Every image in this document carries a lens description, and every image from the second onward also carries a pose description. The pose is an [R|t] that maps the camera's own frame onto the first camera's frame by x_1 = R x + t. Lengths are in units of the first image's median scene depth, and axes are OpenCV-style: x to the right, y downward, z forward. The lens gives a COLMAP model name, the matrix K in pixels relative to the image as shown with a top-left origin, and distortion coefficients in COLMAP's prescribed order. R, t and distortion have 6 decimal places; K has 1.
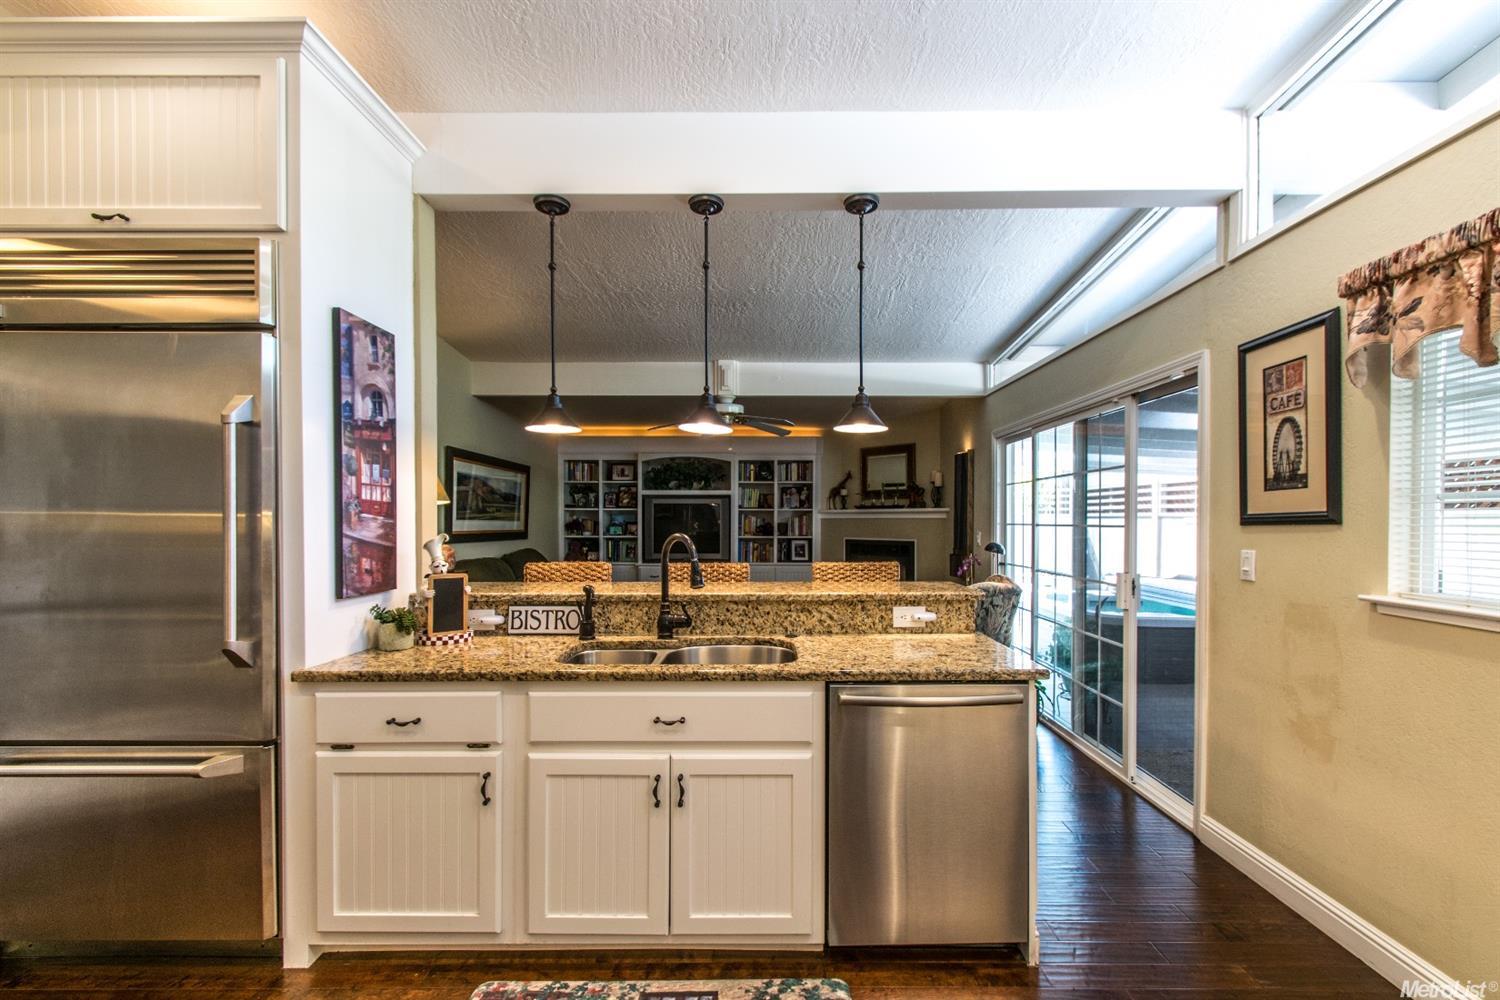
lens RADIAL K [[671.1, 0, 781.1], [0, 671.1, 522.1], [0, 0, 1]] dist [0.007271, -0.001106]
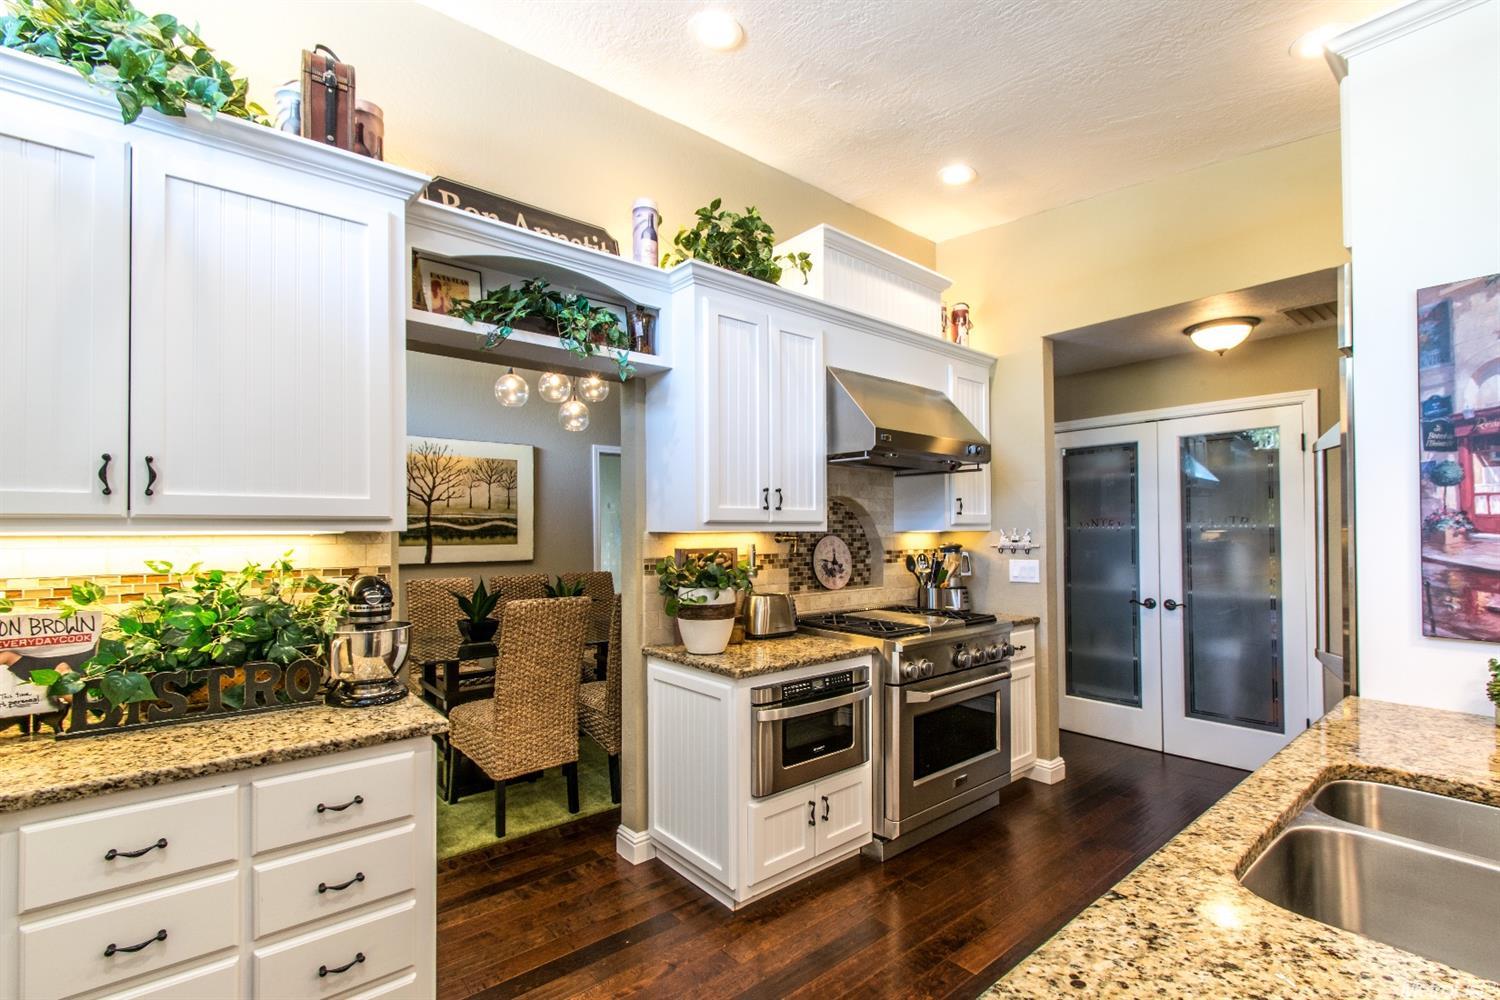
lens RADIAL K [[671.1, 0, 783.0], [0, 671.1, 524.7], [0, 0, 1]] dist [0.007271, -0.001106]
pose [[-0.763028, -0.003412, -0.646357, 0.437760], [0.001148, 0.999977, -0.006634, -0.016644], [0.646365, -0.005804, -0.763006, 0.996483]]
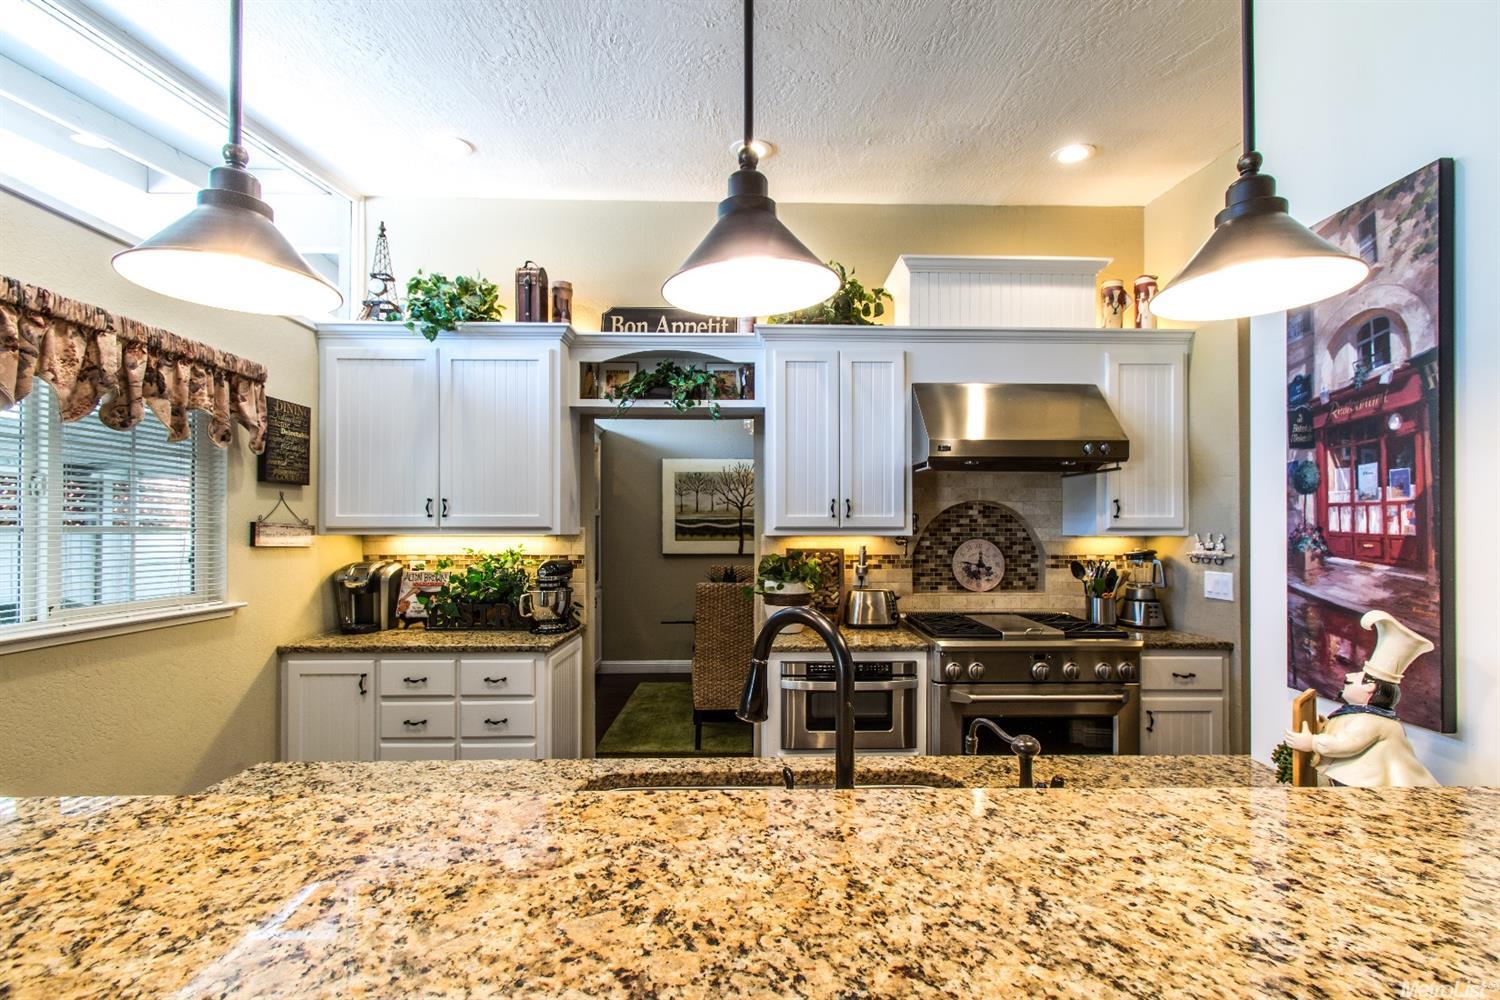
lens RADIAL K [[671.1, 0, 779.0], [0, 671.1, 524.7], [0, 0, 1]] dist [0.007271, -0.001106]
pose [[-0.999744, -0.001268, -0.022570, -0.130626], [-0.001317, 0.999997, 0.002145, -0.037492], [0.022567, 0.002174, -0.999743, 1.447972]]
